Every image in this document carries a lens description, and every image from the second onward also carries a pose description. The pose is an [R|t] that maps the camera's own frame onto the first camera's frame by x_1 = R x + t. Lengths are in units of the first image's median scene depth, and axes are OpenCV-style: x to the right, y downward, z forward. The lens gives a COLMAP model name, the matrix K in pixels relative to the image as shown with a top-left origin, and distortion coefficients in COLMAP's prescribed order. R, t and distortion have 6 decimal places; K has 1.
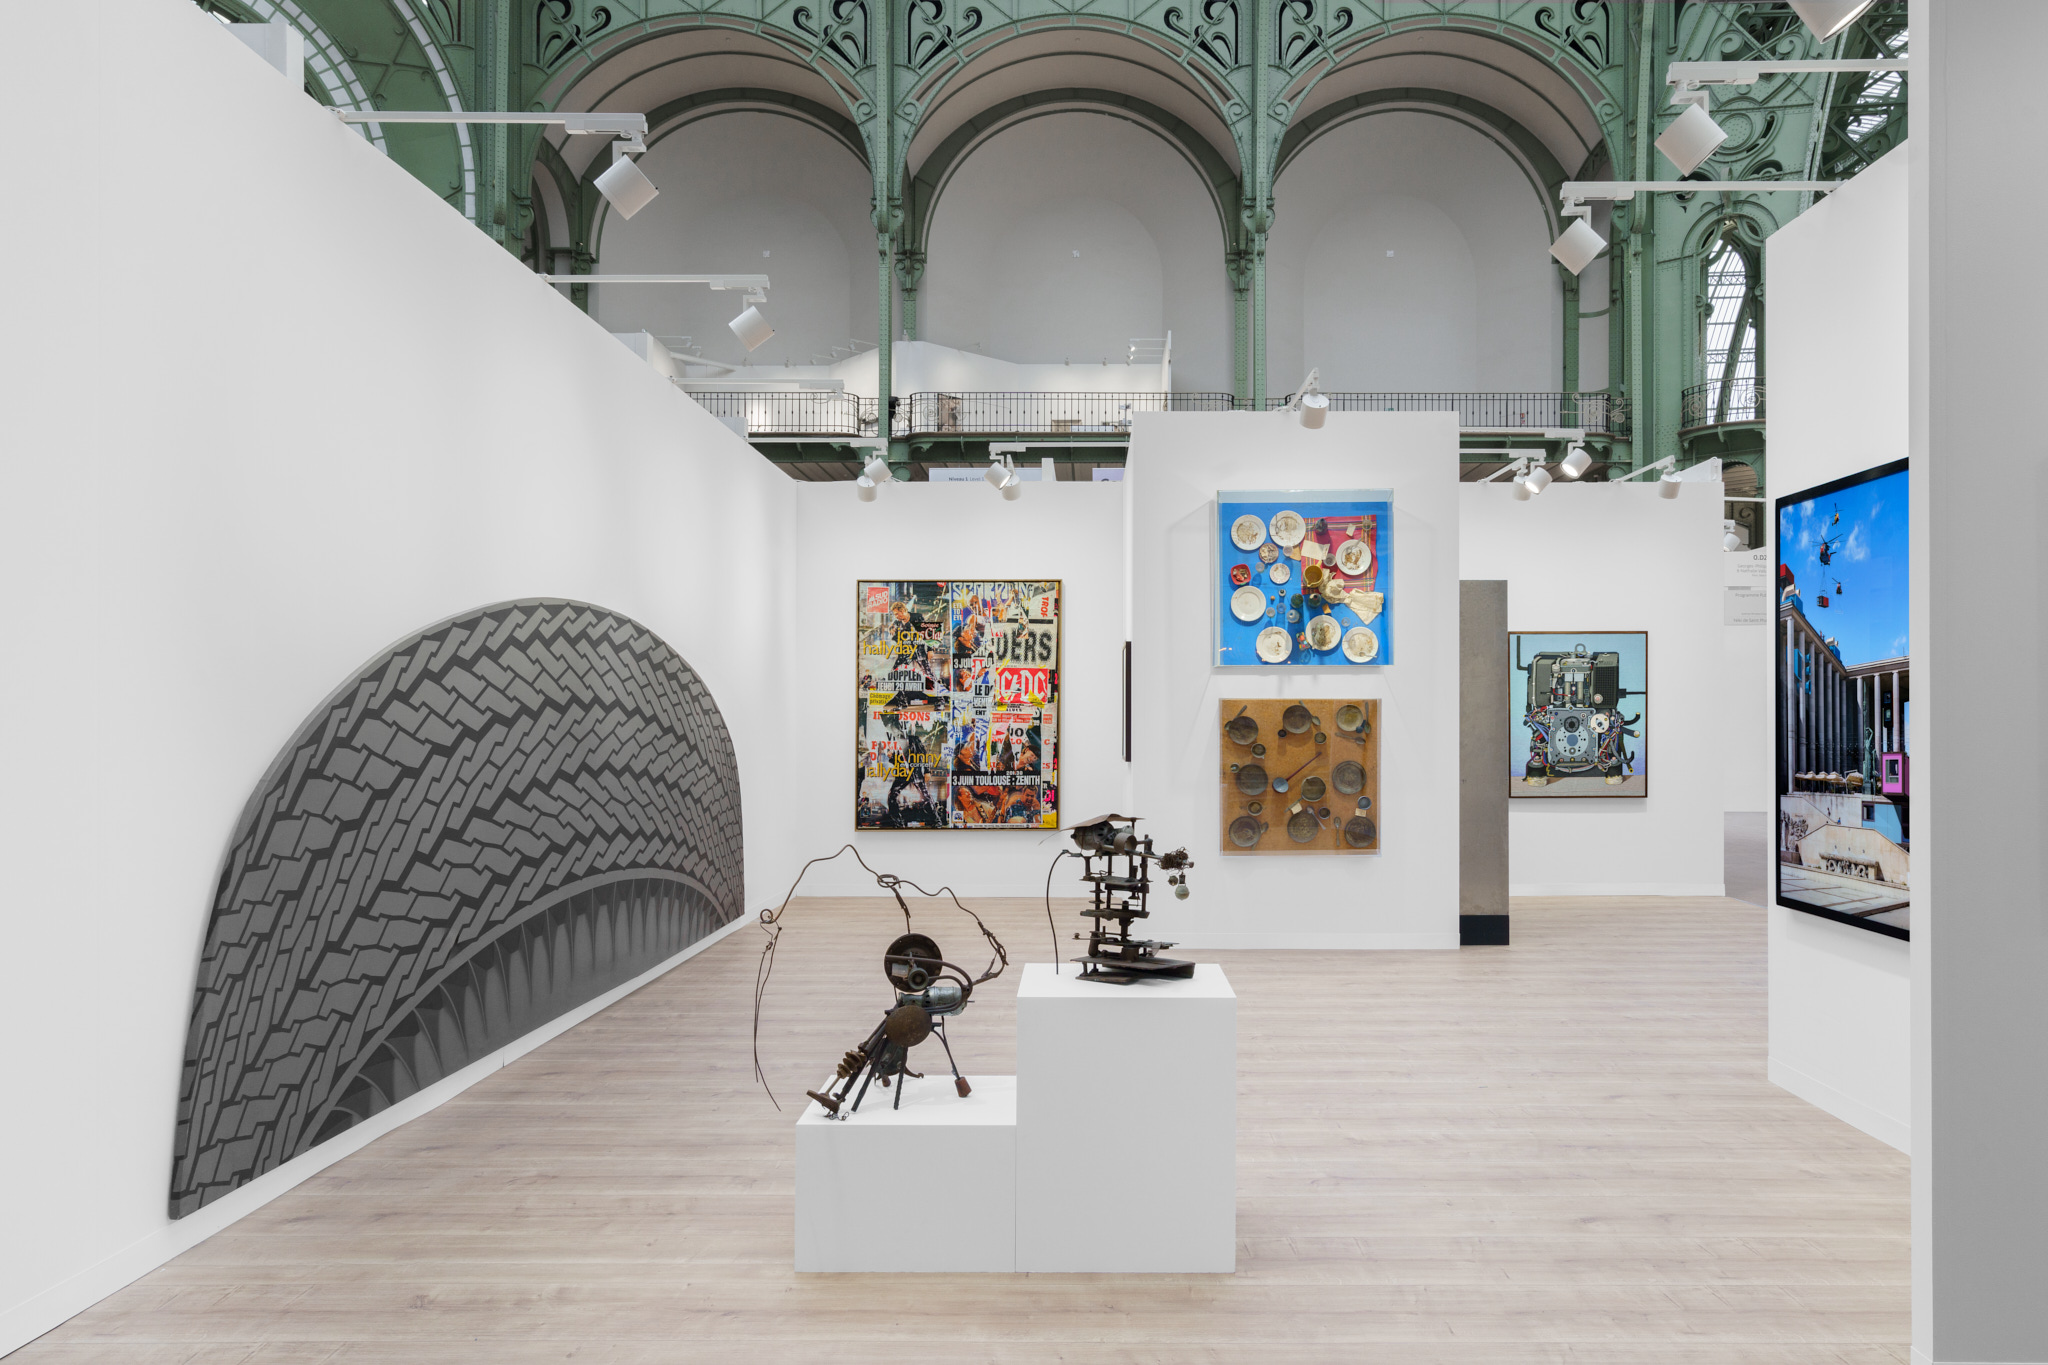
lens RADIAL K [[1368.6, 0, 1054.5], [0, 1368.6, 727.8], [0, 0, 1]] dist [-0.006939, 0.017626]
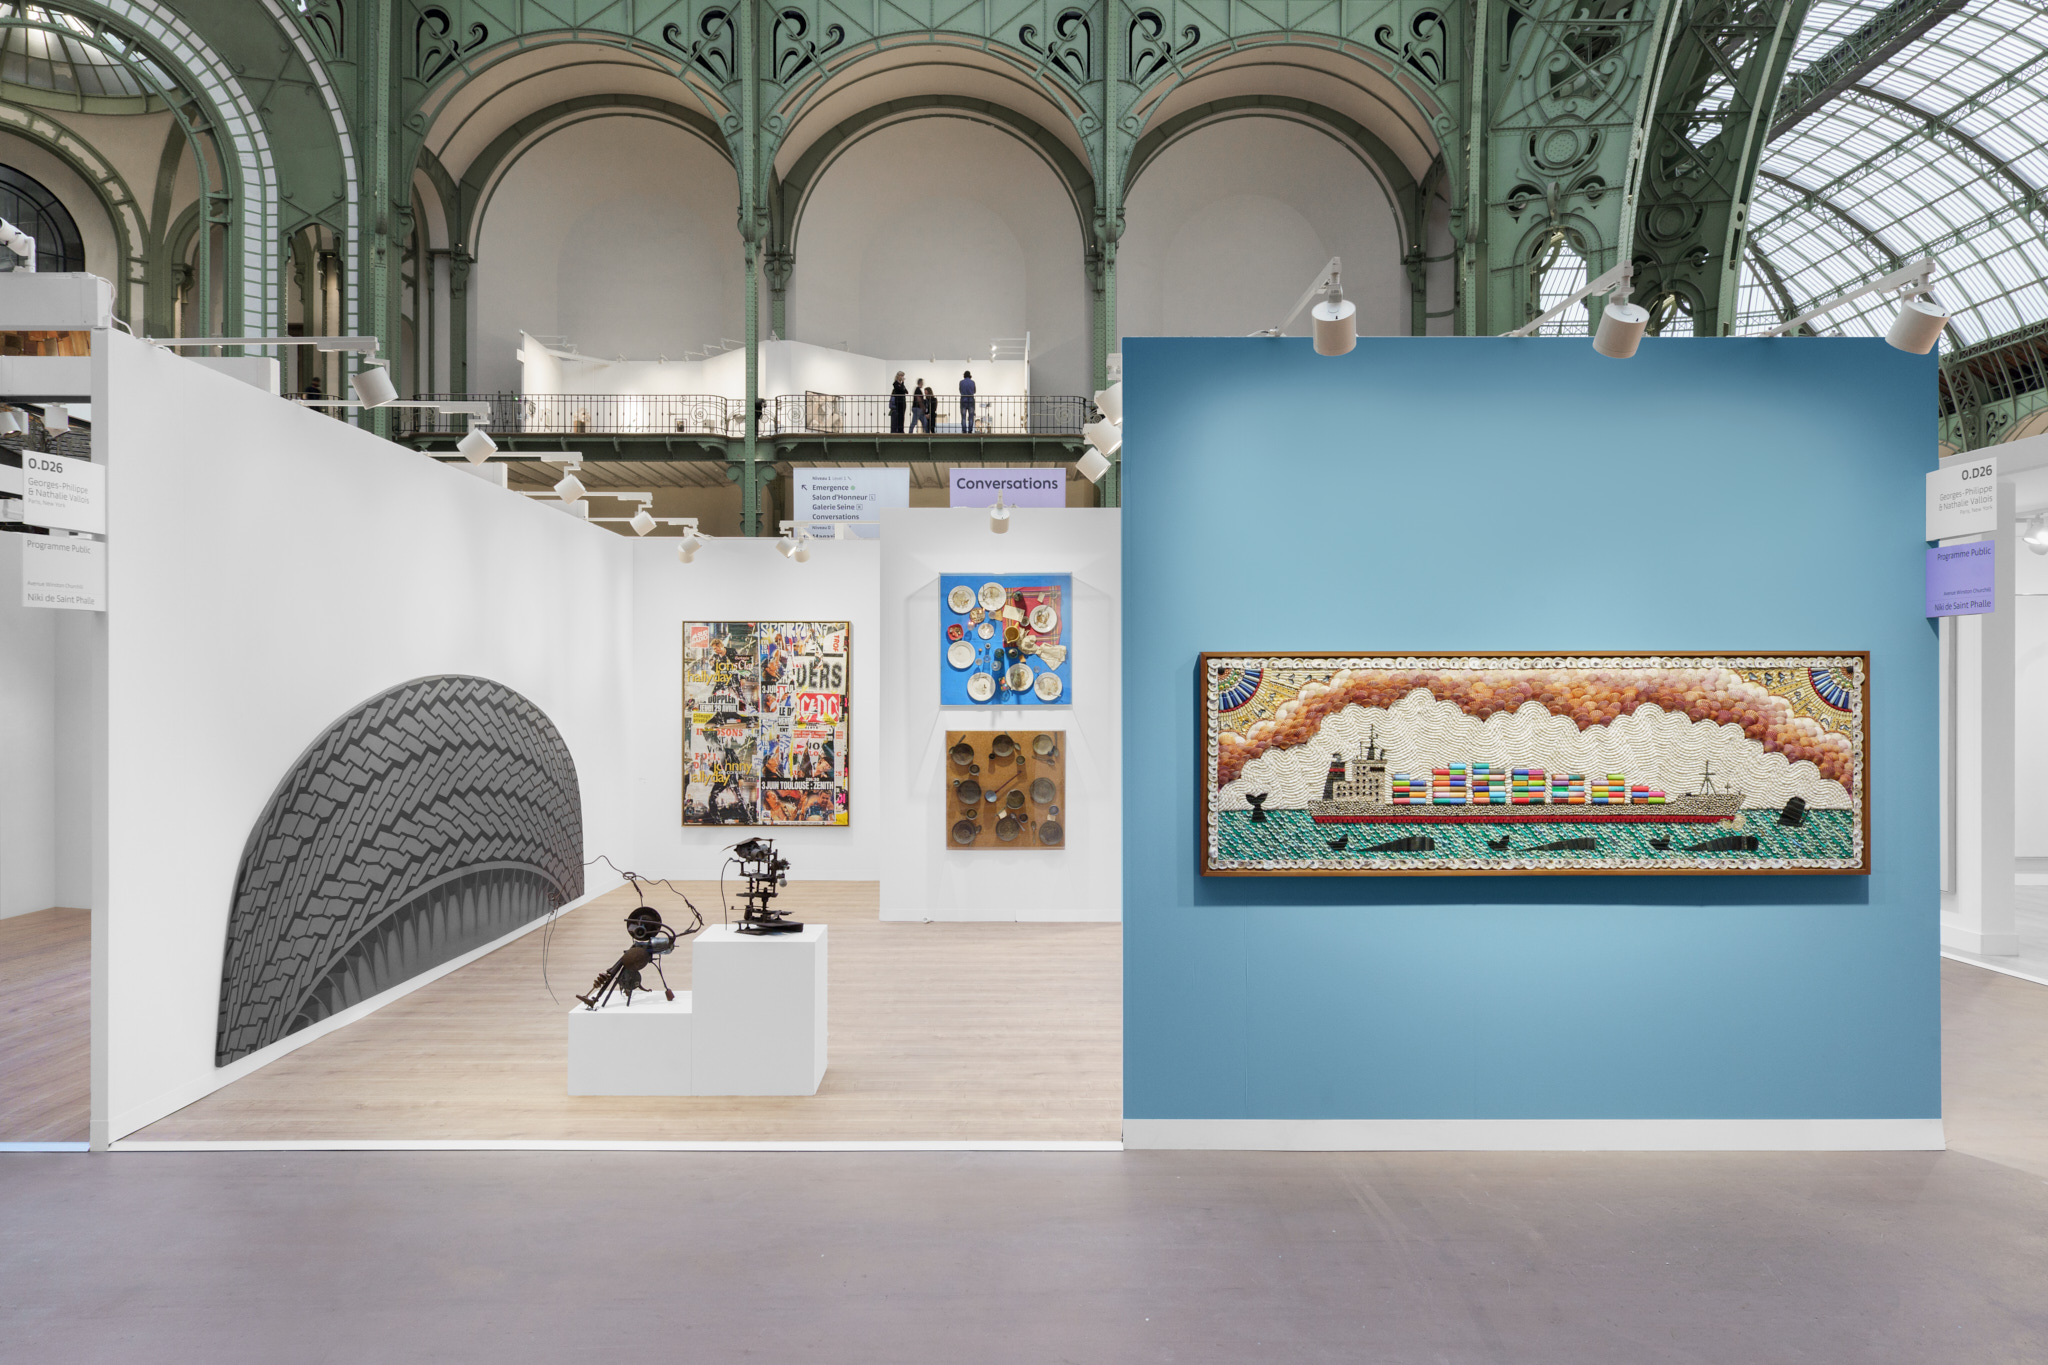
lens RADIAL K [[1457.7, 0, 969.8], [0, 1457.7, 702.8], [0, 0, 1]] dist [0.014015, -0.002144]
pose [[0.999999, 0.000999, 0.000139, 0.146668], [-0.000999, 0.999984, 0.005507, -0.055522], [-0.000134, -0.005507, 0.999985, -0.397104]]
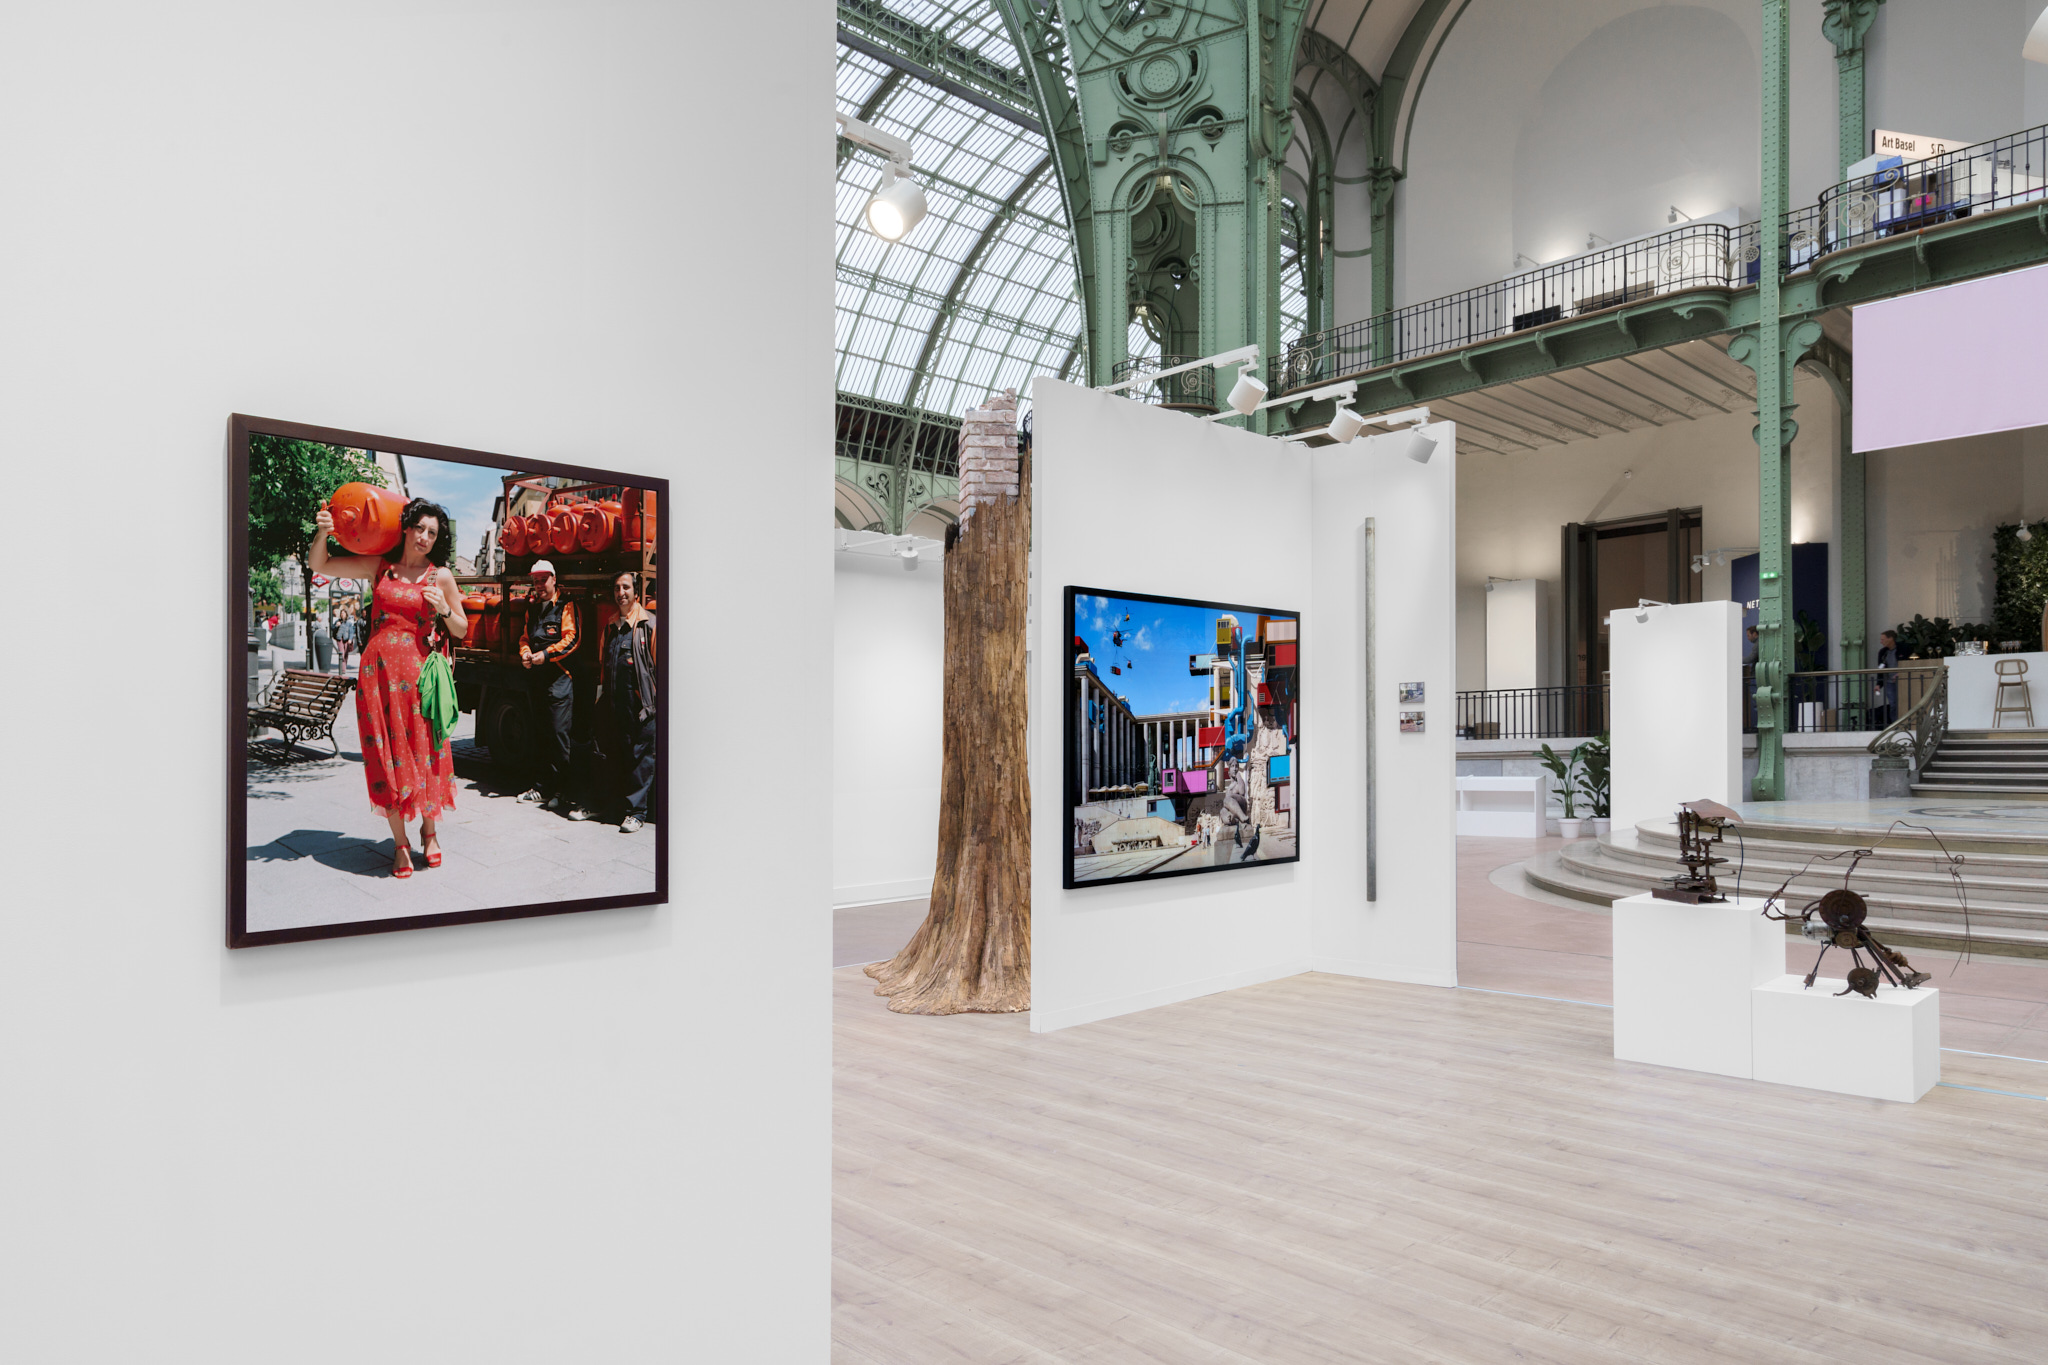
lens RADIAL K [[1228.3, 0, 1088.6], [0, 1228.3, 786.8], [0, 0, 1]] dist [-0.005296, 0.006647]
pose [[-0.721549, -0.012011, 0.692259, -0.204276], [0.017043, 0.999238, 0.035101, -0.008150], [-0.692154, 0.037125, -0.720794, 1.198215]]
